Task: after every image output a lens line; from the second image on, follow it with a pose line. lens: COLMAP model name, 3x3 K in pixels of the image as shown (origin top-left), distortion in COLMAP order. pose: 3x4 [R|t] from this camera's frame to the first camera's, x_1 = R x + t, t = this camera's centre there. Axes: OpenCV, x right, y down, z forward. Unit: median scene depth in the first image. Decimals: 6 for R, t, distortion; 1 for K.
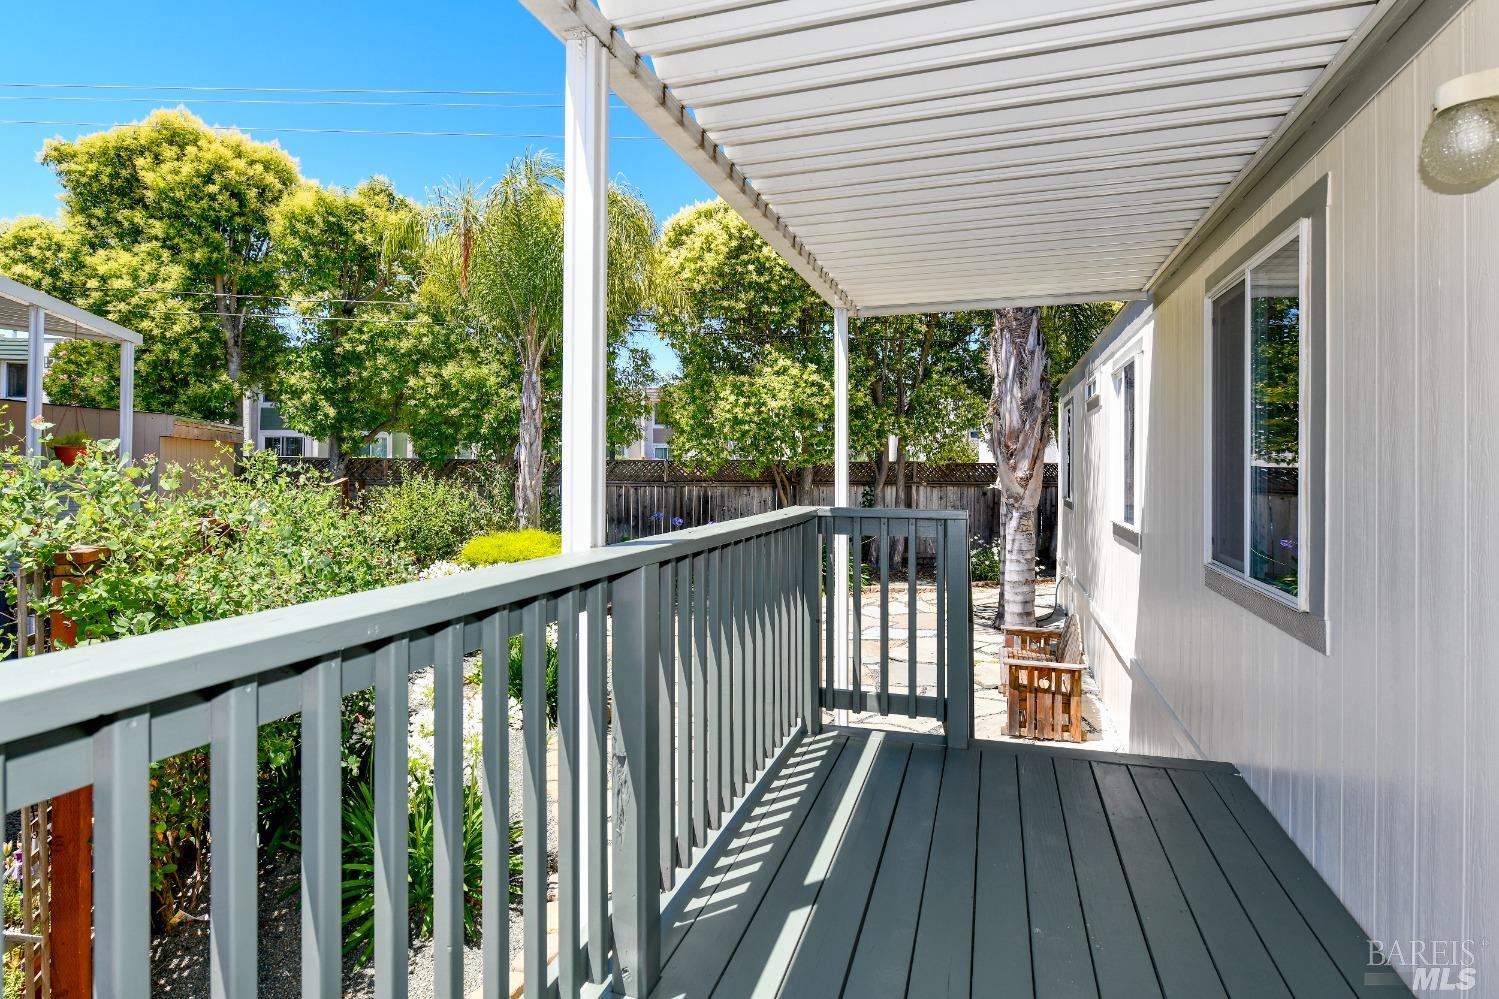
lens RADIAL K [[811.0, 0, 731.7], [0, 811.0, 449.0], [0, 0, 1]] dist [-0.000504, 0.002083]
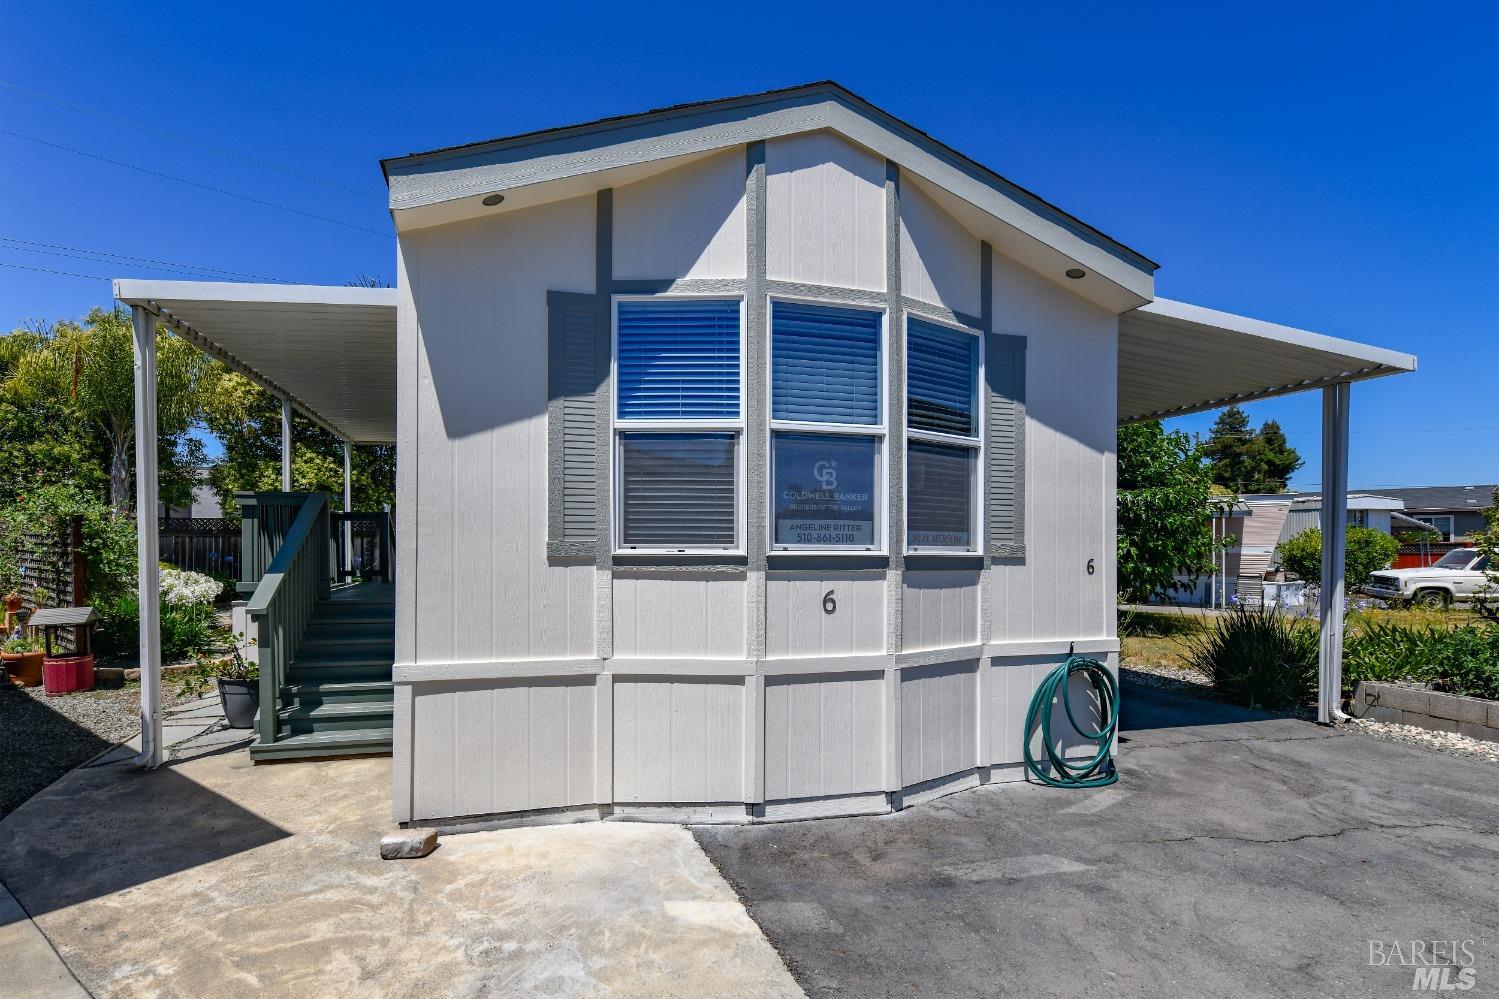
lens RADIAL K [[777.1, 0, 727.0], [0, 777.1, 549.6], [0, 0, 1]] dist [-0.008798, -0.002497]
pose [[0.835384, -0.008339, 0.549603, -0.088539], [-0.001476, 0.999847, 0.017415, 0.049782], [-0.549664, -0.015360, 0.835244, -0.708687]]
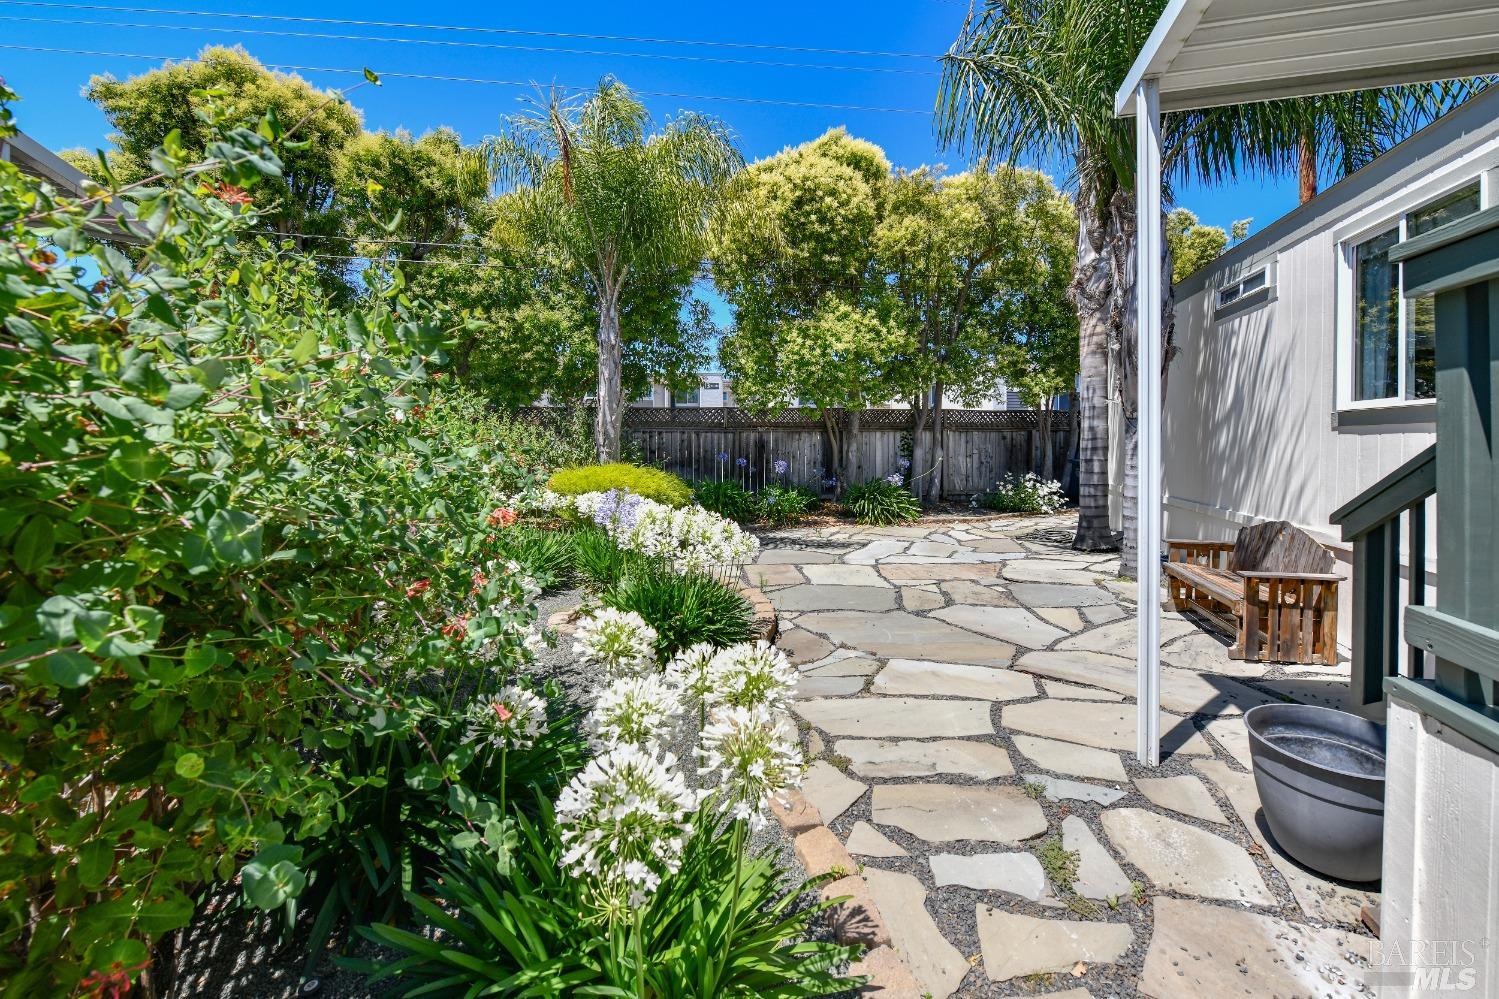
lens RADIAL K [[606.9, 0, 756.6], [0, 606.9, 454.9], [0, 0, 1]] dist [-0.004146, -0.001127]
pose [[0.997437, -0.012525, 0.070447, -0.108949], [0.010398, 0.999481, 0.030480, 0.059051], [-0.070792, -0.029670, 0.997050, 0.213712]]
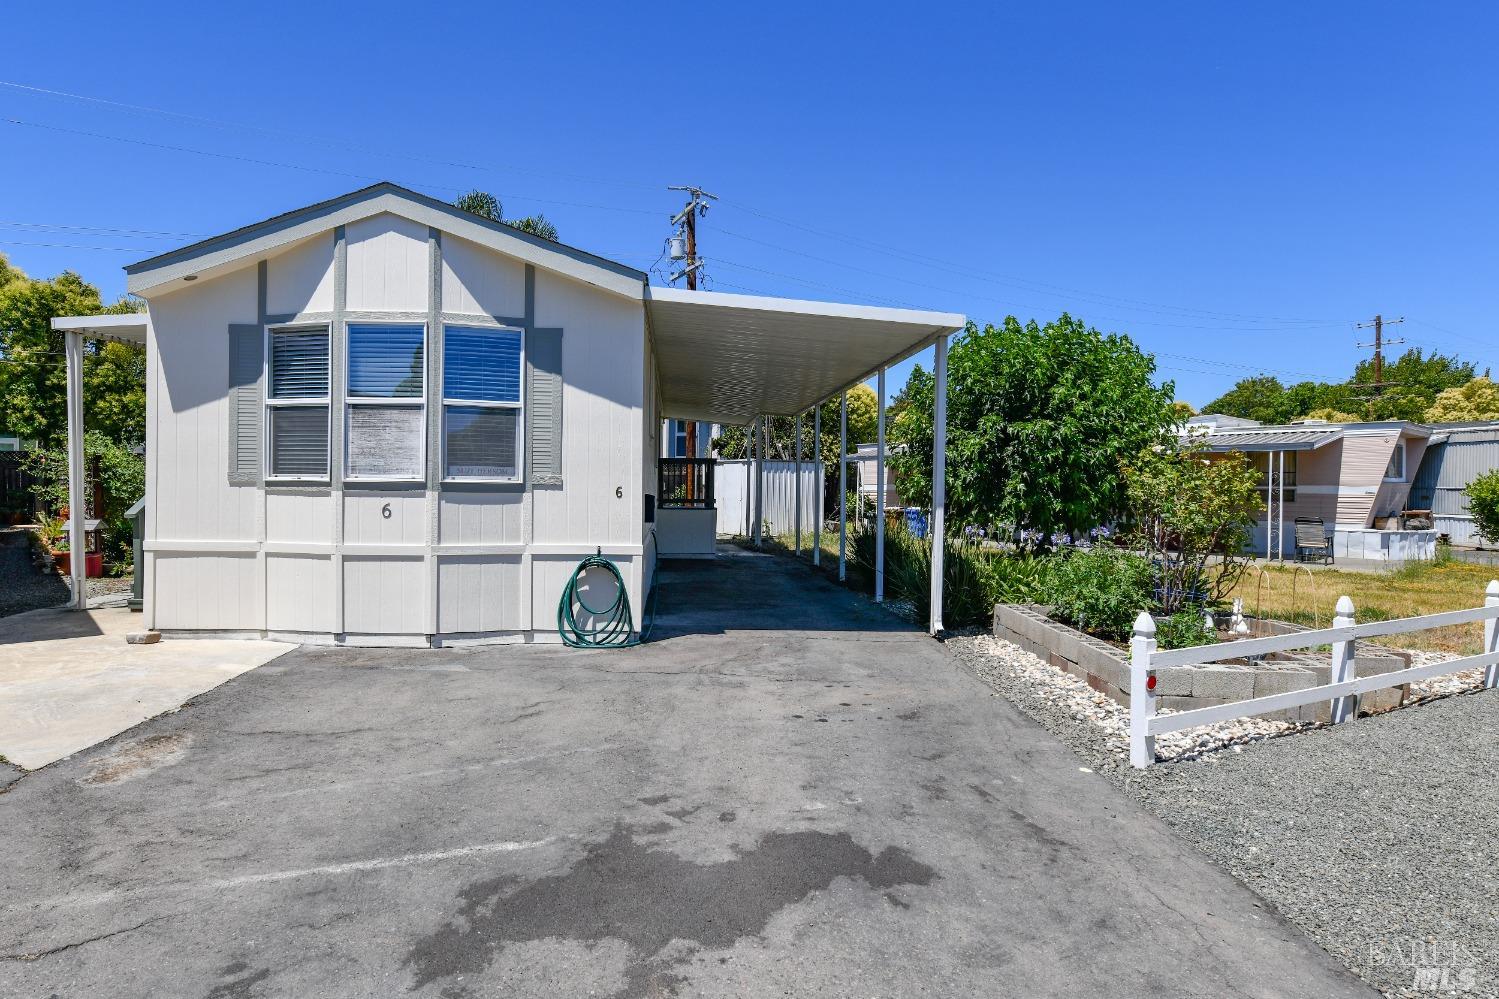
lens RADIAL K [[1011.9, 0, 748.6], [0, 1011.9, 498.0], [0, 0, 1]] dist [-0.002846, 0.005670]
pose [[0.954403, -0.003512, 0.298501, 0.241813], [-0.003909, 0.999698, 0.024262, 0.052231], [-0.298496, -0.024322, 0.954101, -1.339004]]
